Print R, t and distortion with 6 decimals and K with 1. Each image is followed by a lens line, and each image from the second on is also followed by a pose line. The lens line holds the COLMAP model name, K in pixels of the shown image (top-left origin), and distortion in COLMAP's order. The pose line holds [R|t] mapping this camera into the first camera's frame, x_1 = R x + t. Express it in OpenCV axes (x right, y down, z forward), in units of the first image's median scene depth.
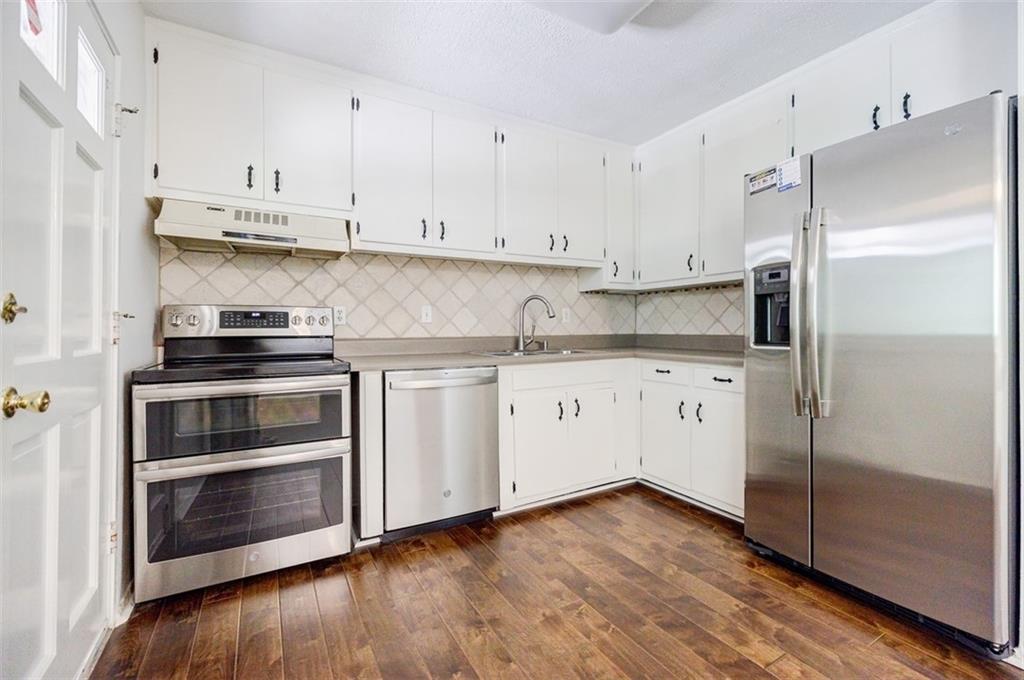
lens RADIAL K [[432.8, 0, 518.8], [0, 432.8, 332.3], [0, 0, 1]] dist [0.001648, -0.000439]
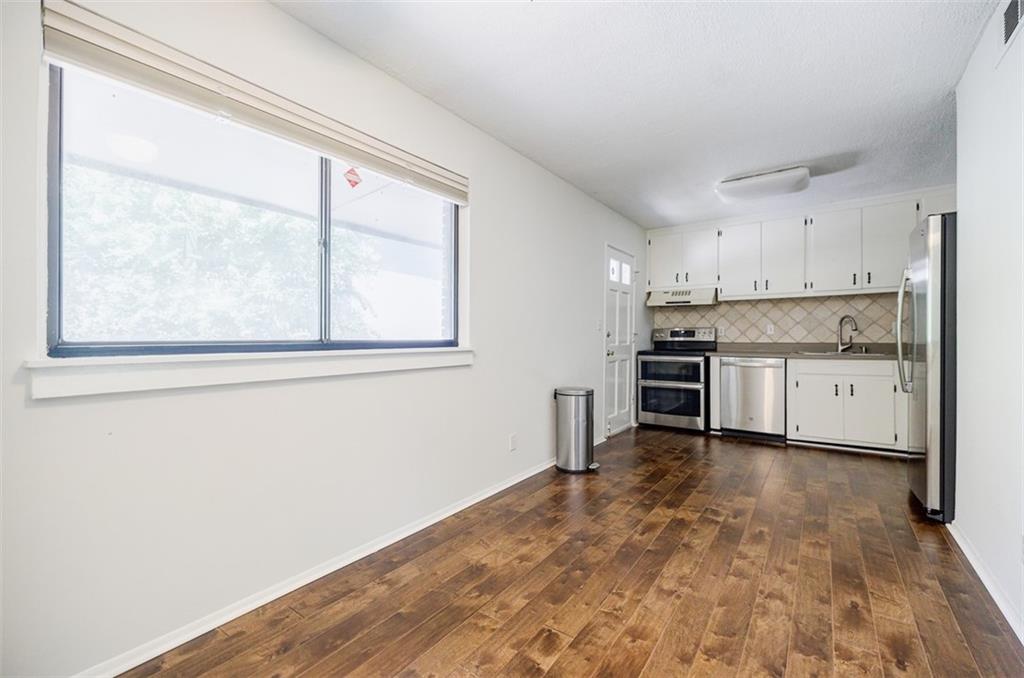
lens RADIAL K [[422.1, 0, 526.7], [0, 422.1, 336.4], [0, 0, 1]] dist [0.000192, -0.000117]
pose [[0.418570, 0.001816, -0.908183, 1.199089], [-0.005482, 0.999985, -0.000527, -0.009282], [0.908168, 0.005199, 0.418573, -0.796170]]
